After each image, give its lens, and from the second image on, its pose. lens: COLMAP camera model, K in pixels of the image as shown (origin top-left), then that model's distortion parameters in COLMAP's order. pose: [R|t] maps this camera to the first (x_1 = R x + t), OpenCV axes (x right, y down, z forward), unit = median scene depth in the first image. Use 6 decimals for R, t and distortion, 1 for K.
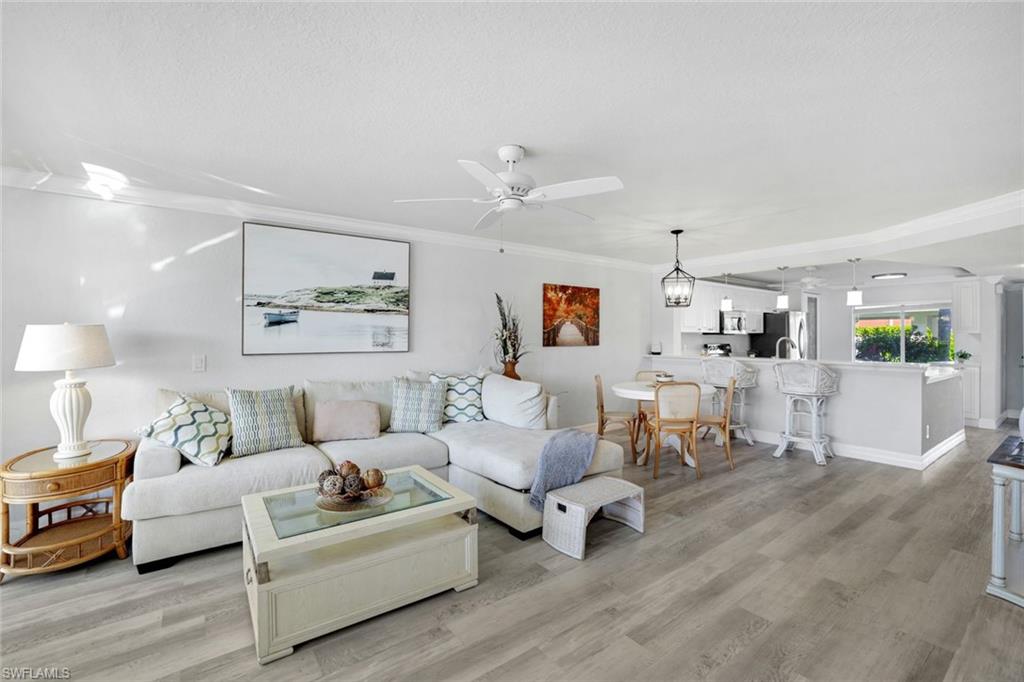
lens RADIAL K [[443.4, 0, 512.9], [0, 443.4, 335.2], [0, 0, 1]] dist [-0.024496, 0.006055]
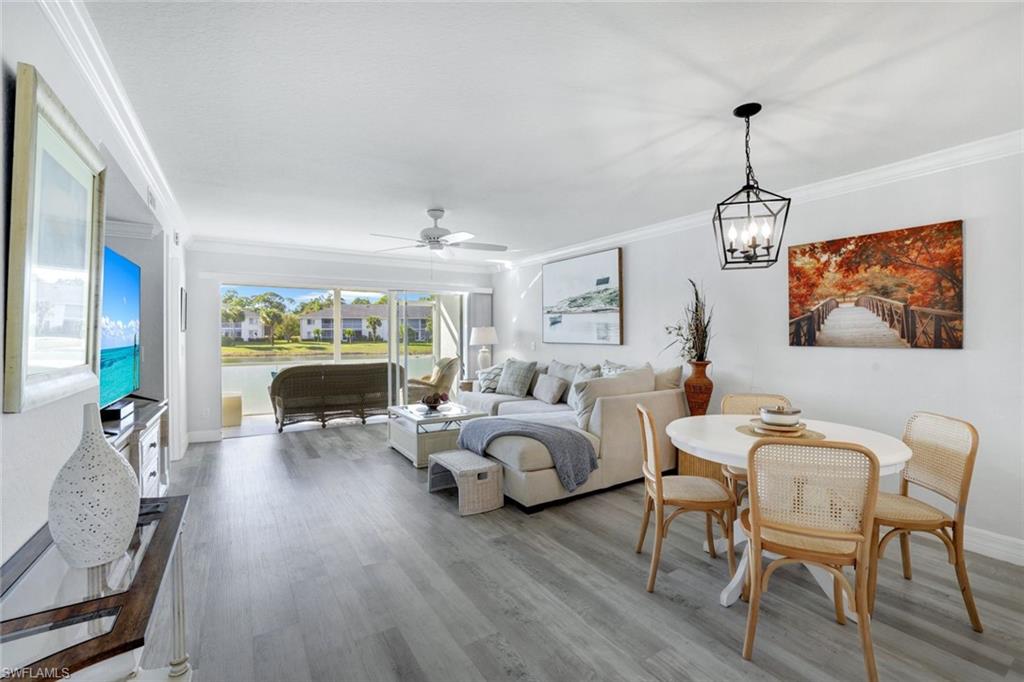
lens RADIAL K [[443.4, 0, 508.5], [0, 443.4, 332.4], [0, 0, 1]] dist [-0.024496, 0.006055]
pose [[-0.084698, -0.003415, -0.996401, 0.711758], [0.001458, 0.999993, -0.003552, 0.007393], [0.996406, -0.001754, -0.084692, 0.639356]]
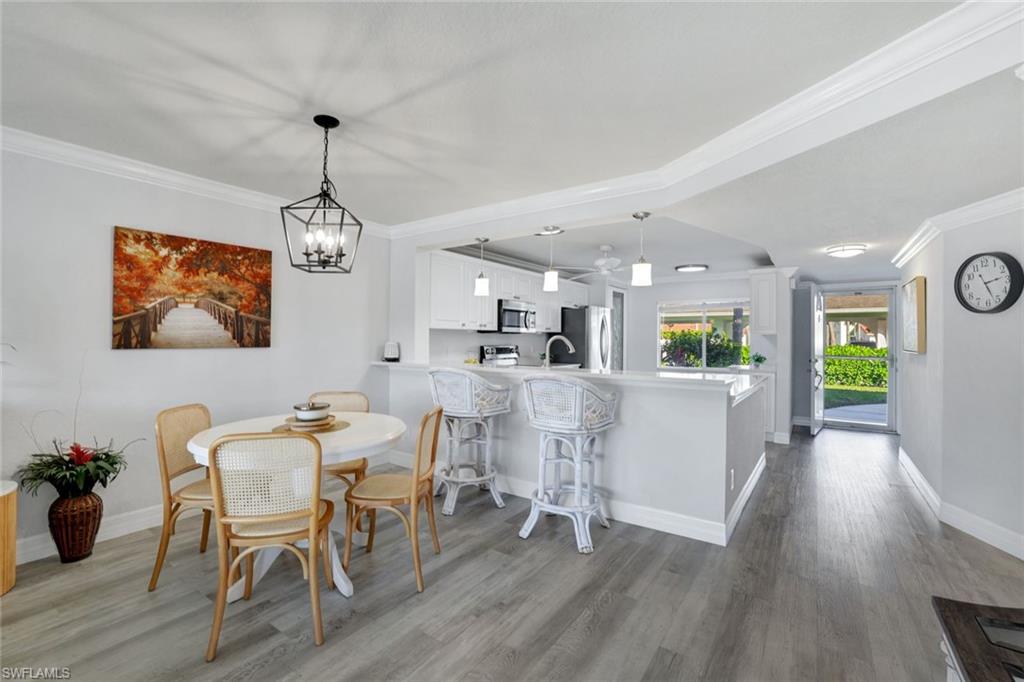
lens RADIAL K [[443.4, 0, 503.3], [0, 443.4, 335.8], [0, 0, 1]] dist [-0.024496, 0.006055]
pose [[0.955044, 0.008657, 0.296338, 0.341720], [-0.008176, 0.999962, -0.002862, 0.007295], [-0.296352, 0.000311, 0.955079, 0.379503]]
